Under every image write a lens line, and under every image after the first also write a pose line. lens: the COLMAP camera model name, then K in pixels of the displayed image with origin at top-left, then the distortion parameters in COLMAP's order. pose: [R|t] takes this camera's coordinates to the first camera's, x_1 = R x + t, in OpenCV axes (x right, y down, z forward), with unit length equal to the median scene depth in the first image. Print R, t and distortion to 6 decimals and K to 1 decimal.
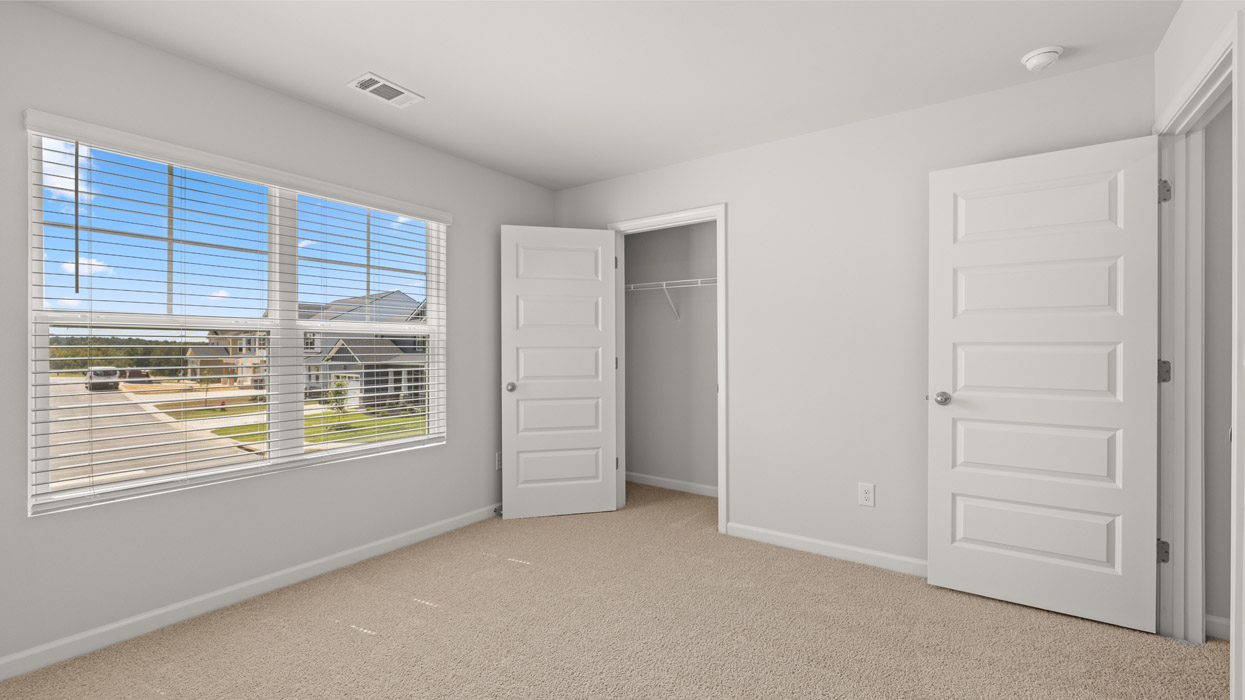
lens RADIAL K [[547.7, 0, 622.5], [0, 547.7, 350.0], [0, 0, 1]] dist [0.002812, 0.000213]
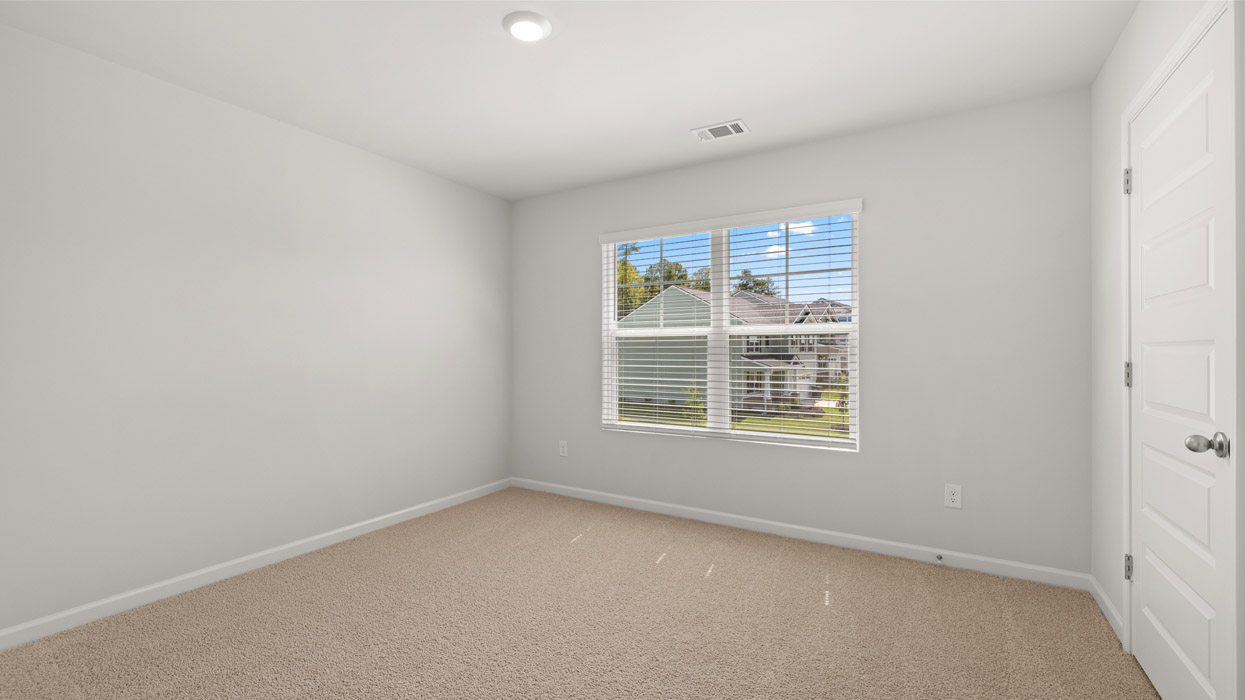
lens RADIAL K [[547.7, 0, 622.5], [0, 547.7, 350.0], [0, 0, 1]] dist [0.002812, 0.000213]
pose [[0.024012, -0.002025, -0.999710, 0.722024], [-0.003929, 0.999990, -0.002120, 0.004768], [0.999704, 0.003978, 0.024003, 0.731244]]
